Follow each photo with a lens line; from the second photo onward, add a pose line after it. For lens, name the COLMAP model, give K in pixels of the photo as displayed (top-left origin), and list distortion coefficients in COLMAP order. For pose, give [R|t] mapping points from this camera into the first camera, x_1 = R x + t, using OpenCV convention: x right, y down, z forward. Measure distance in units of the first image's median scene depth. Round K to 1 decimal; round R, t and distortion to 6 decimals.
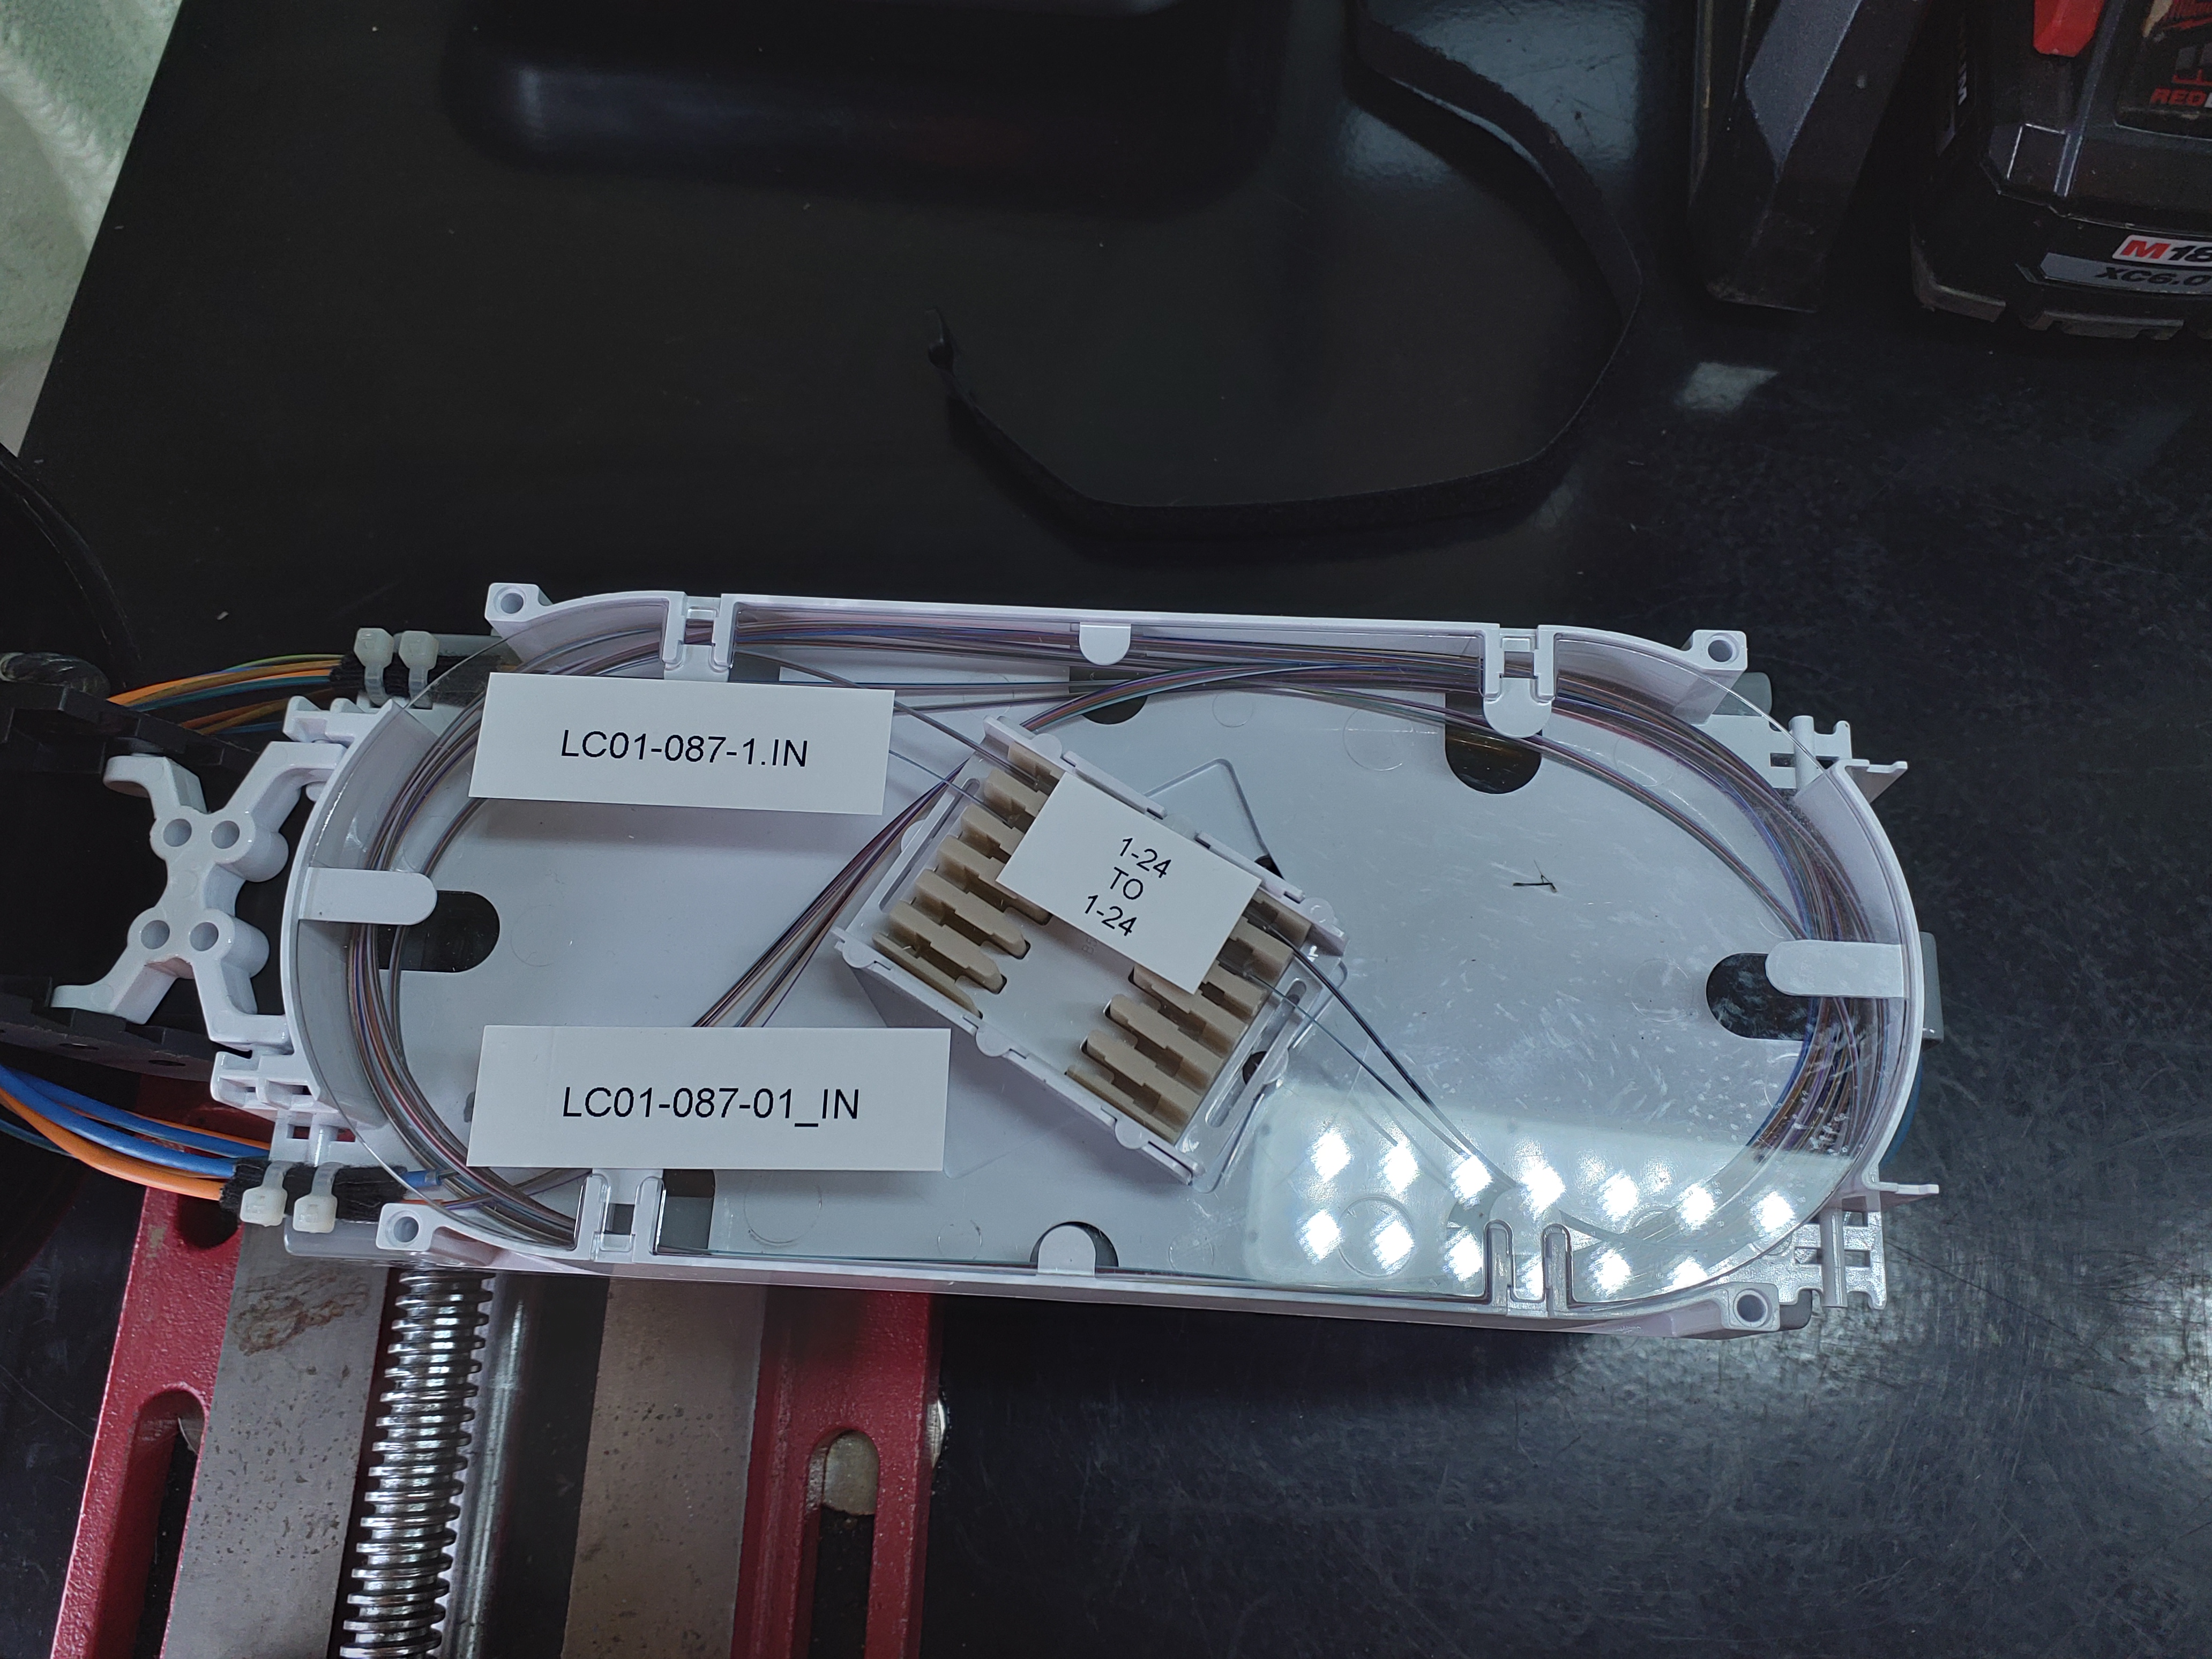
lens RADIAL K [[1807.9, 0, 1109.6], [0, 1807.9, 836.2], [0, 0, 1]] dist [-0.007575, 0.007245]
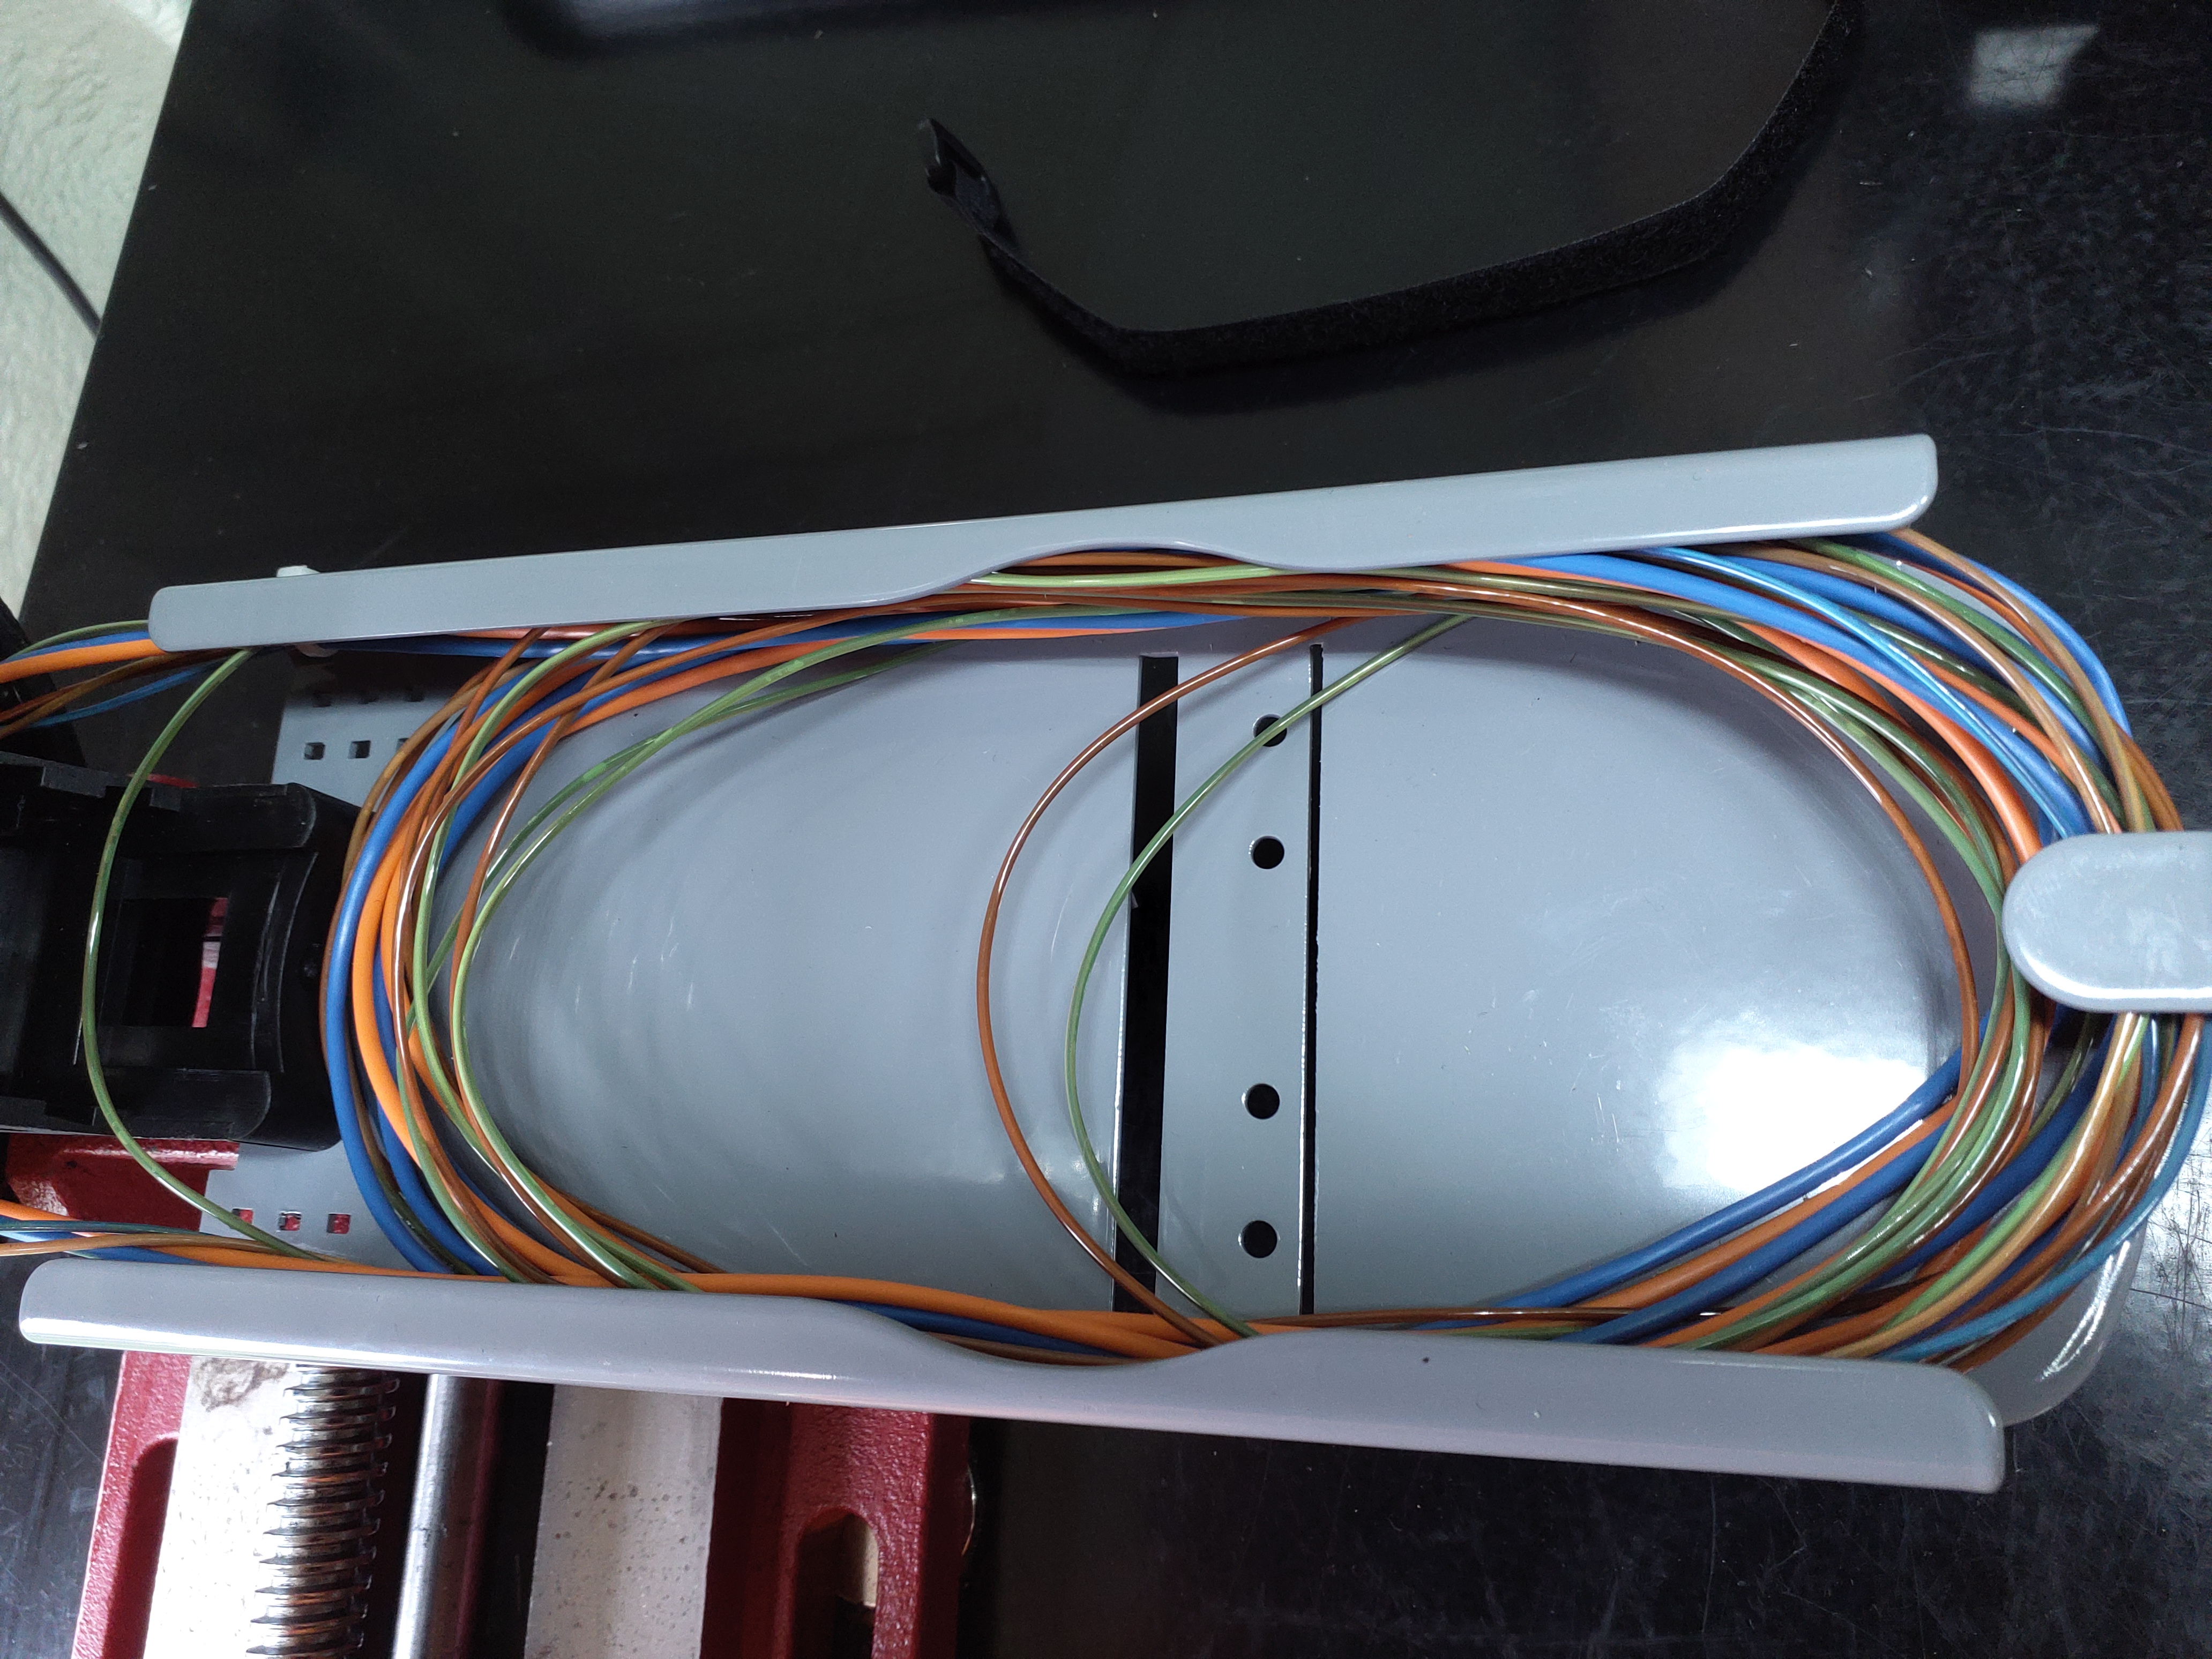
lens RADIAL K [[1807.9, 0, 1109.6], [0, 1807.9, 836.2], [0, 0, 1]] dist [-0.007575, 0.007245]
pose [[0.966635, -0.063239, -0.248229, 0.164242], [0.074654, 0.996529, 0.036838, 0.003628], [0.245038, -0.054140, 0.968001, 0.220339]]
